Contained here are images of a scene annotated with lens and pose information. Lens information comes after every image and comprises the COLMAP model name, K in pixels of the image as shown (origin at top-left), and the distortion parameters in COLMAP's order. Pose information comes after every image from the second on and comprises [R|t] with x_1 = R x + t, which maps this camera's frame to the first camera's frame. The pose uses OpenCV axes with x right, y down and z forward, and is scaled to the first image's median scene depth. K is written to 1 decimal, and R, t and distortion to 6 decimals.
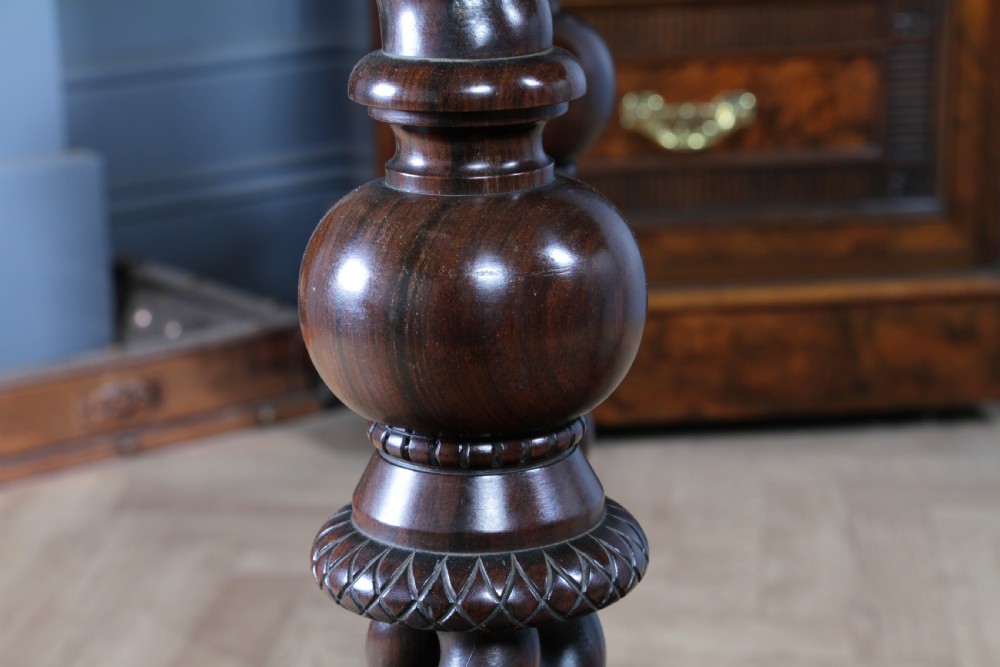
lens RADIAL K [[2731.9, 0, 500.0], [0, 2731.9, 333.5], [0, 0, 1]] dist [0.062544, 0.547557]
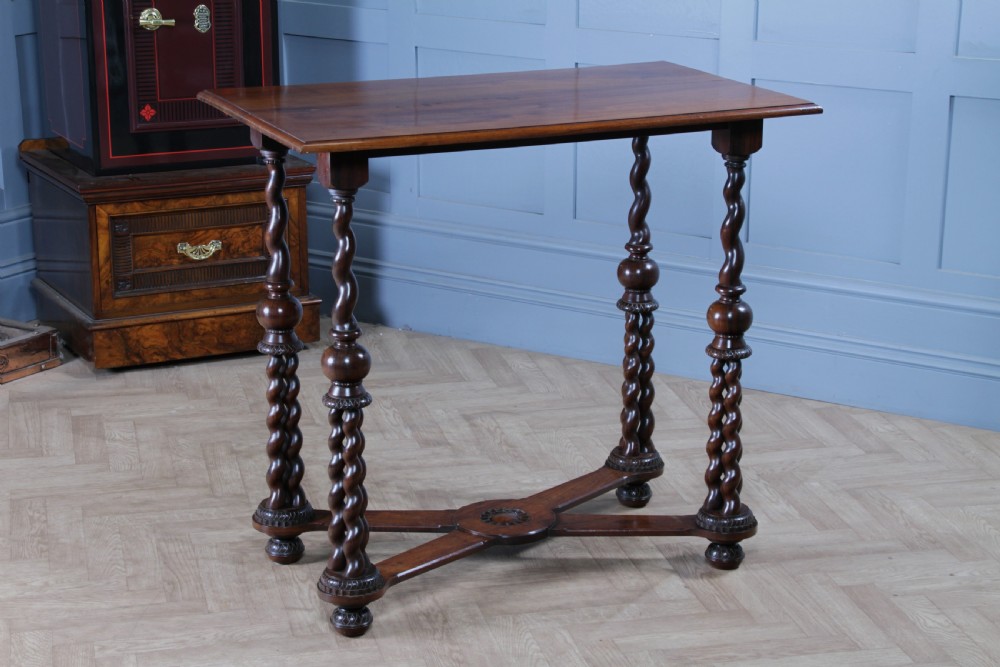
lens RADIAL K [[2099.9, 0, 500.0], [0, 2099.9, 333.5], [0, 0, 1]] dist [0.235201, 0.535491]
pose [[0.928712, -0.074882, 0.363162, -0.442050], [0.056353, 0.996523, 0.061367, -0.109176], [-0.366495, -0.036527, 0.929703, -1.144564]]
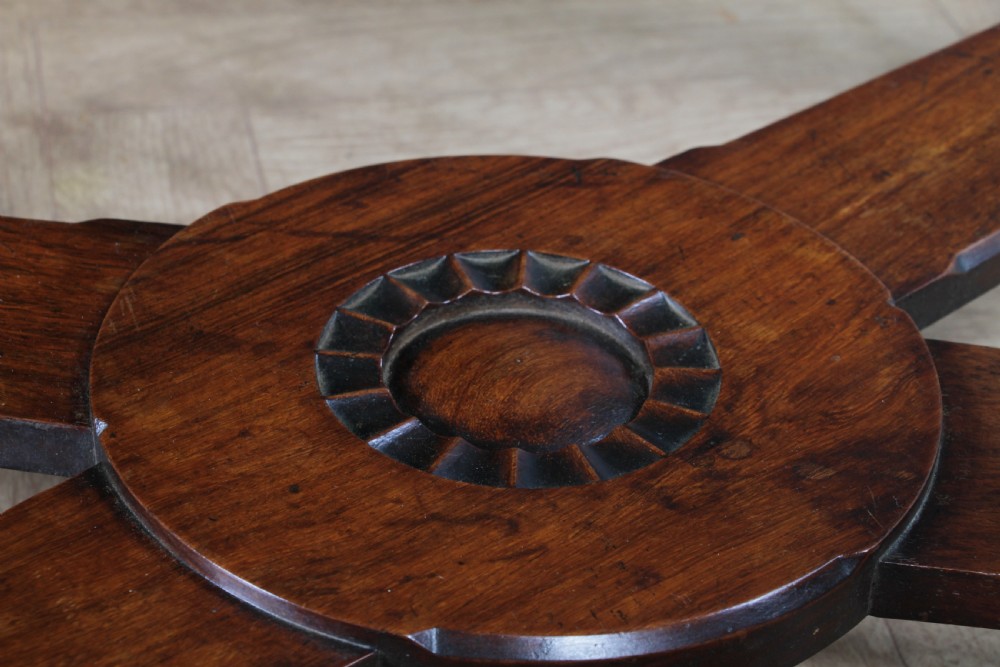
lens RADIAL K [[2326.9, 0, 500.0], [0, 2326.9, 333.5], [0, 0, 1]] dist [0.138759, 0.535322]
pose [[0.964747, -0.091898, 0.246611, 0.100095], [-0.009089, 0.924859, 0.380201, 0.050656], [-0.263021, -0.369039, 0.891420, 0.202909]]
